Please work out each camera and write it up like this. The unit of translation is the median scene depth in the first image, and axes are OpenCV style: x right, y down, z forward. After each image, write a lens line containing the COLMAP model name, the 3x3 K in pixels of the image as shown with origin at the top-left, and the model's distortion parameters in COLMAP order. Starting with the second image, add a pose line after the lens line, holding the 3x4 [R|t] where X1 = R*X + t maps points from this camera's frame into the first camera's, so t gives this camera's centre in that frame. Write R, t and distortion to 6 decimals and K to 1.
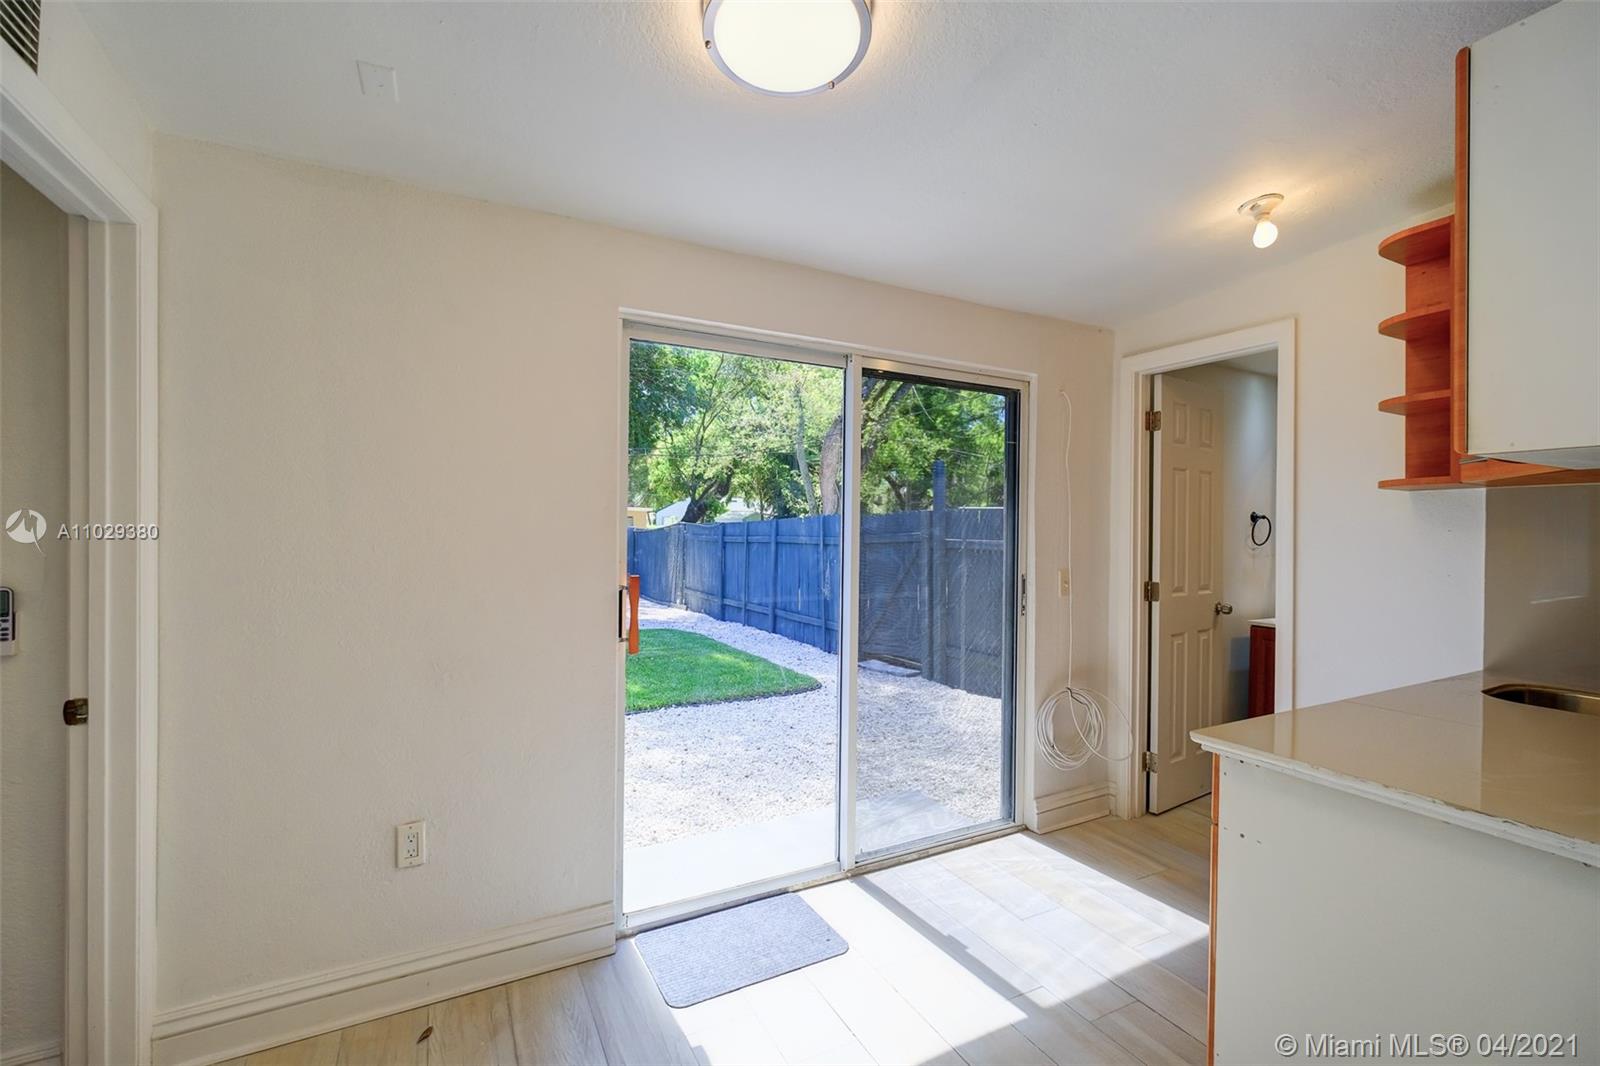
lens RADIAL K [[699.8, 0, 805.5], [0, 699.8, 530.9], [0, 0, 1]] dist [-0.001179, 0.000022]
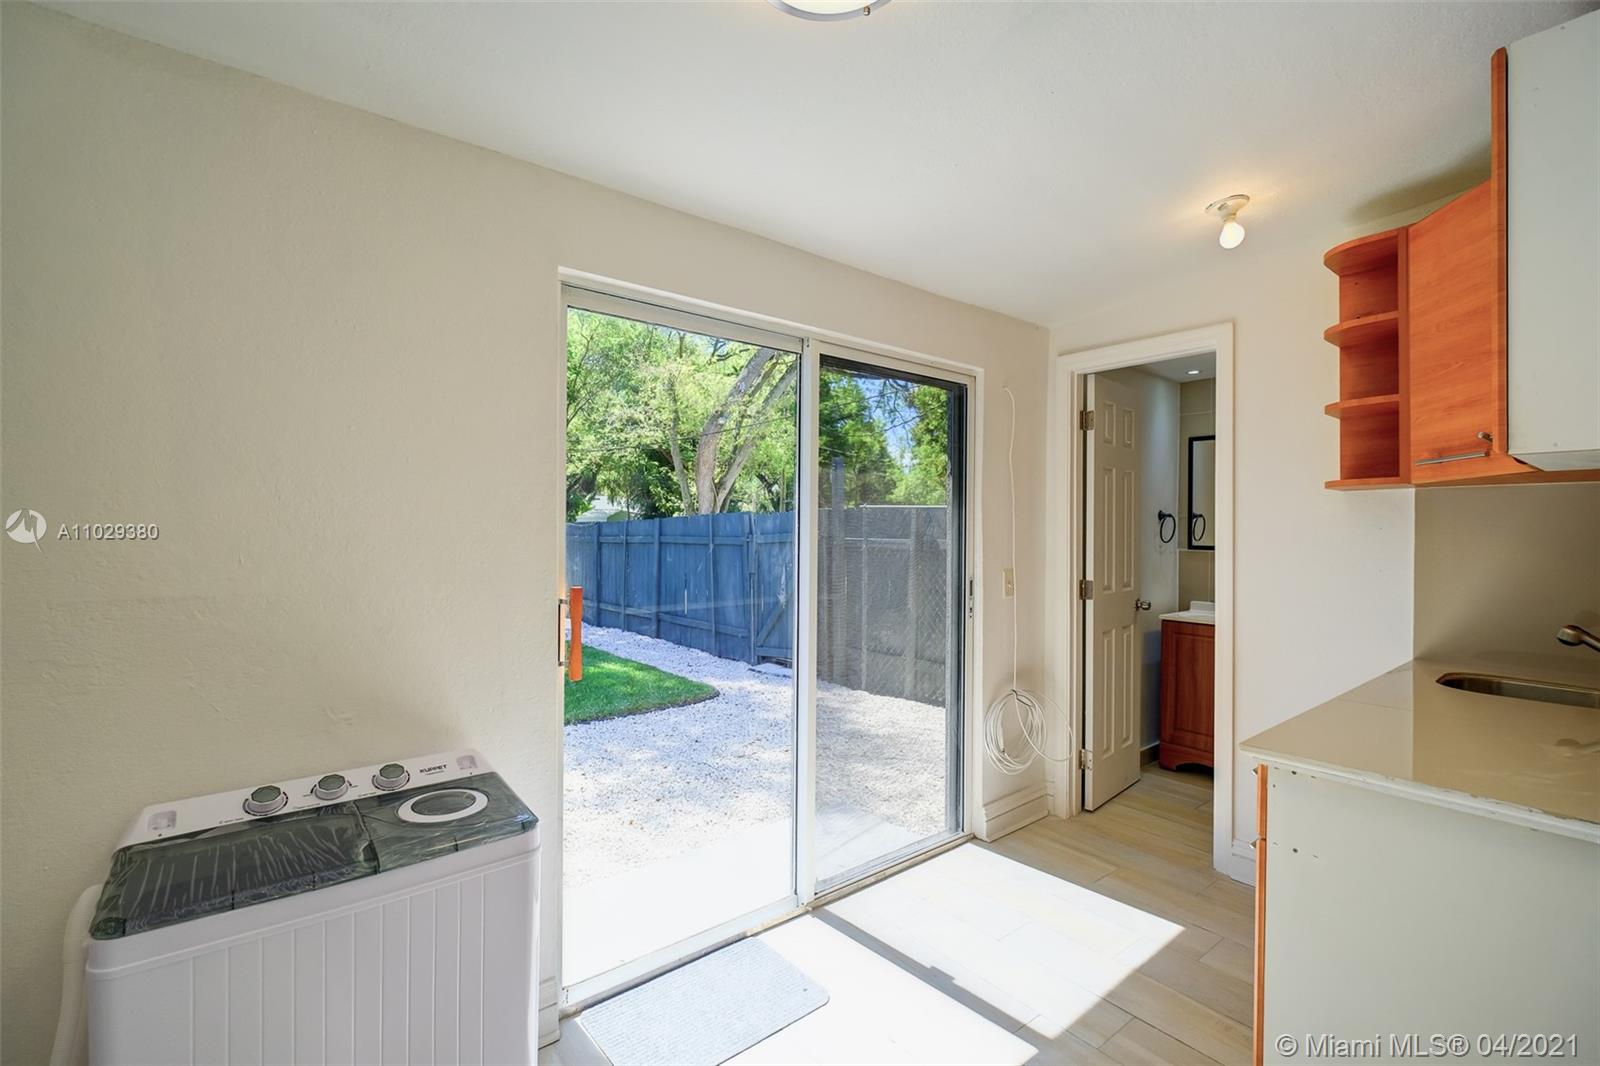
lens RADIAL K [[706.5, 0, 802.4], [0, 706.5, 529.6], [0, 0, 1]] dist [-0.001827, 0.000773]
pose [[0.982398, -0.005293, 0.186727, -0.095094], [0.005220, 0.999986, 0.000879, -0.003120], [-0.186729, 0.000111, 0.982412, 0.078940]]
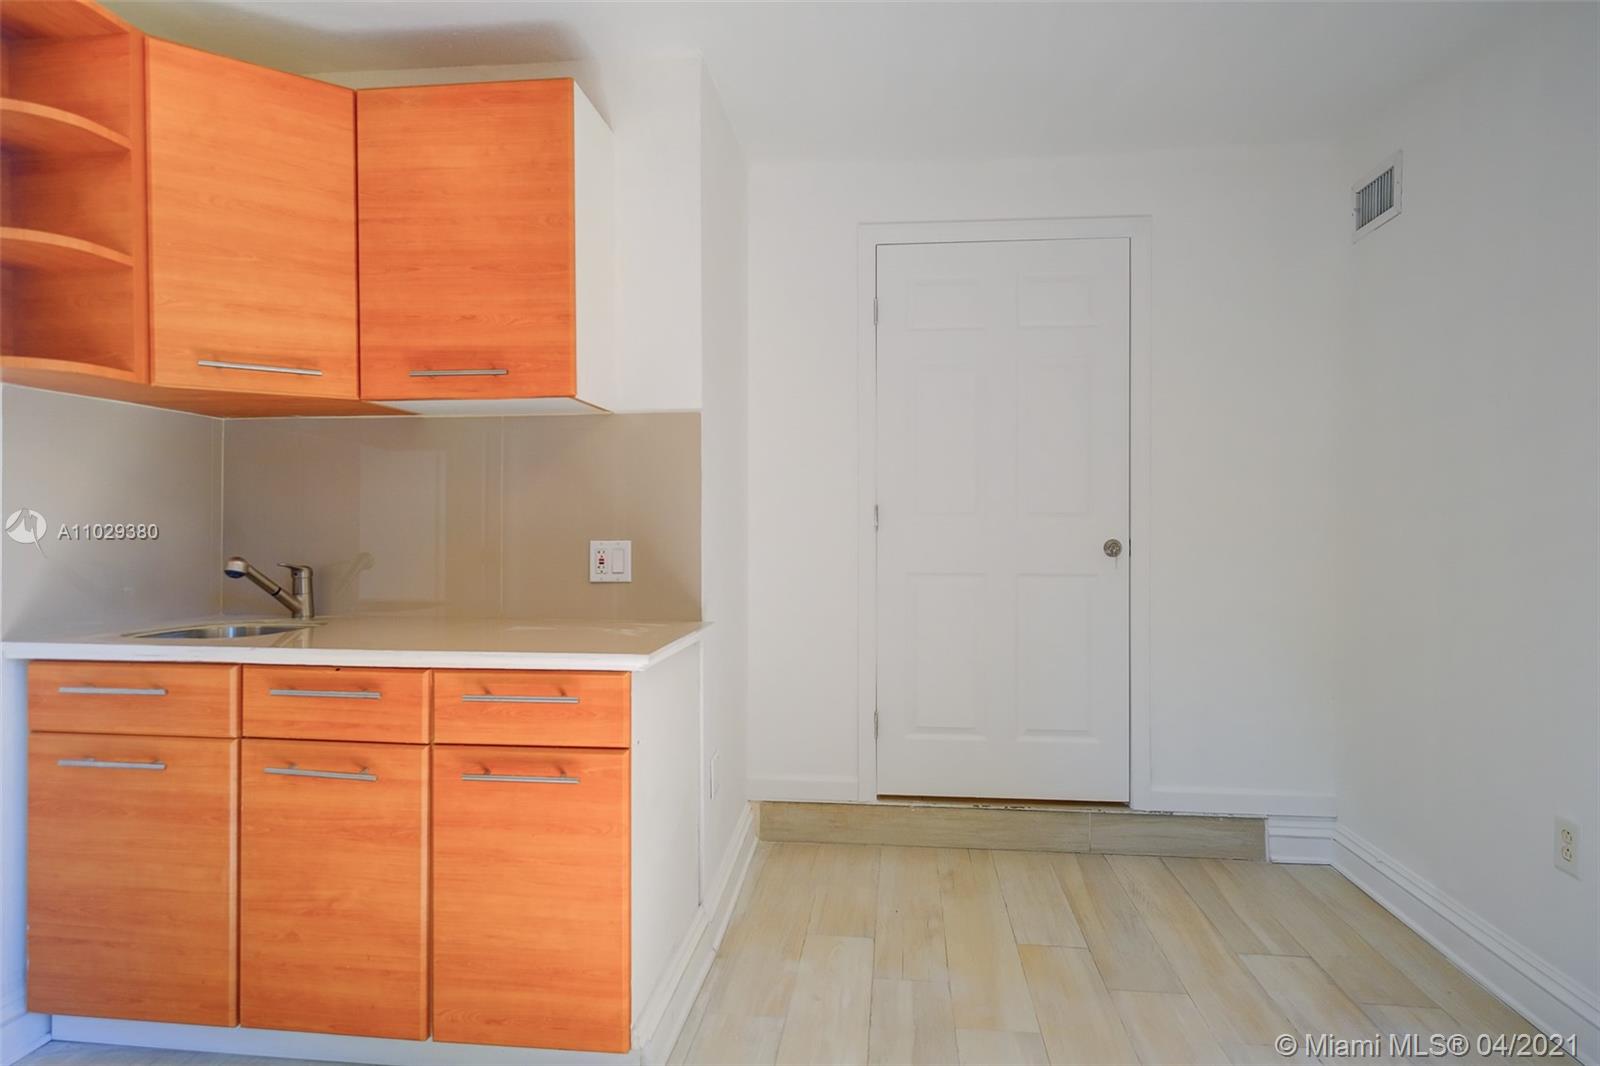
lens RADIAL K [[890.7, 0, 795.7], [0, 890.7, 527.9], [0, 0, 1]] dist [0.022675, -0.000254]
pose [[-0.816781, -0.010635, 0.576849, -0.140234], [-0.006282, 0.999935, 0.009539, 0.046534], [-0.576913, 0.004167, -0.816795, 0.850909]]
